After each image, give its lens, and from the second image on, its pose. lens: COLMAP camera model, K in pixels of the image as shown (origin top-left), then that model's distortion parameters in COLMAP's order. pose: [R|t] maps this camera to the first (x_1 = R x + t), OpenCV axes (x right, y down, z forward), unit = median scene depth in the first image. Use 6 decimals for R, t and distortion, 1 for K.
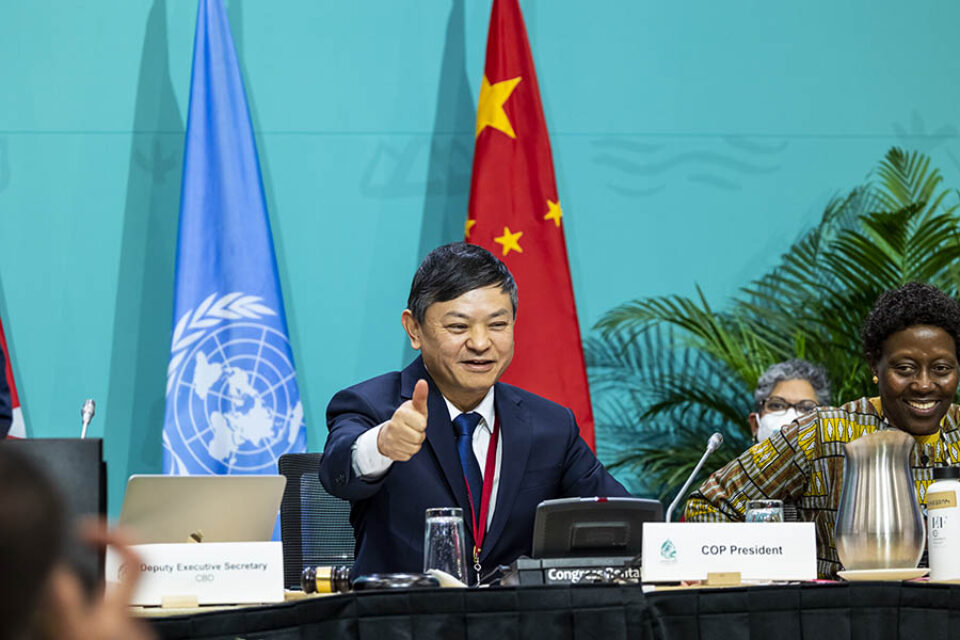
lens RADIAL K [[3933.8, 0, 480.0], [0, 3933.8, 320.0], [0, 0, 1]] dist [-0.031608, -1.039257]
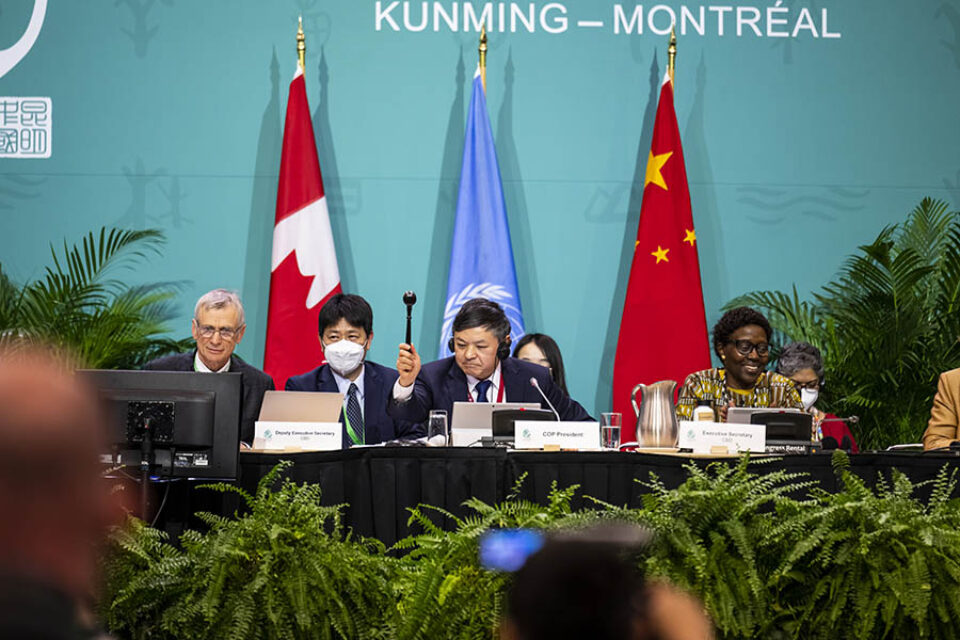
lens RADIAL K [[5558.9, 0, 480.0], [0, 5558.9, 320.0], [0, 0, 1]] dist [0.004898, -8.476386]
pose [[0.976115, 0.028566, -0.215367, 0.424136], [-0.023417, 0.999376, 0.026426, -0.051586], [0.215987, -0.020751, 0.976176, -1.226746]]
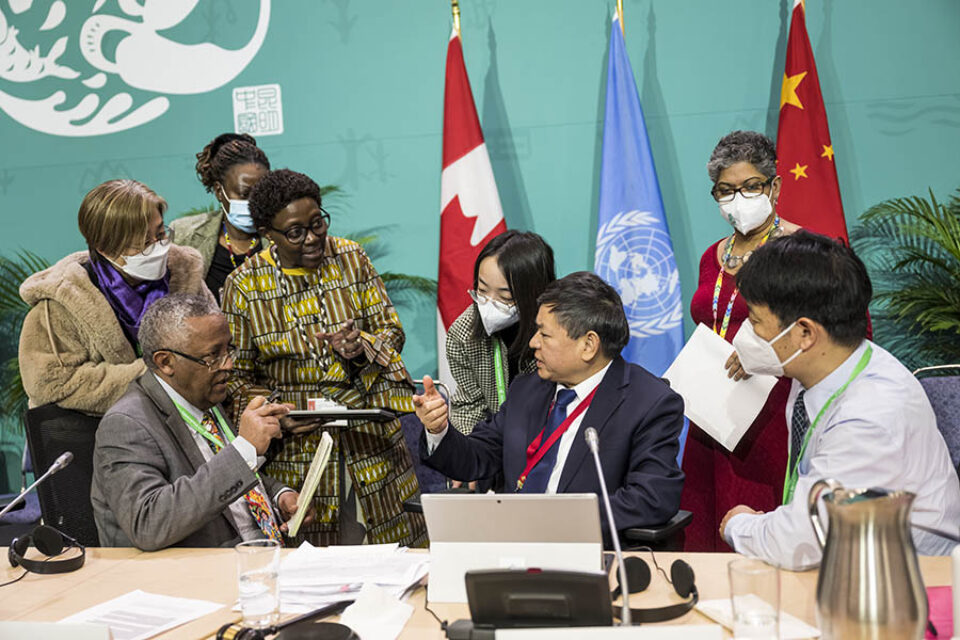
lens RADIAL K [[1026.0, 0, 484.8], [0, 1026.0, 307.8], [0, 0, 1]] dist [0.014567, 0.012070]
pose [[0.898228, 0.004166, -0.439510, 0.080273], [0.058576, 0.989901, 0.129095, -0.026986], [0.435609, -0.141702, 0.888913, 0.541565]]
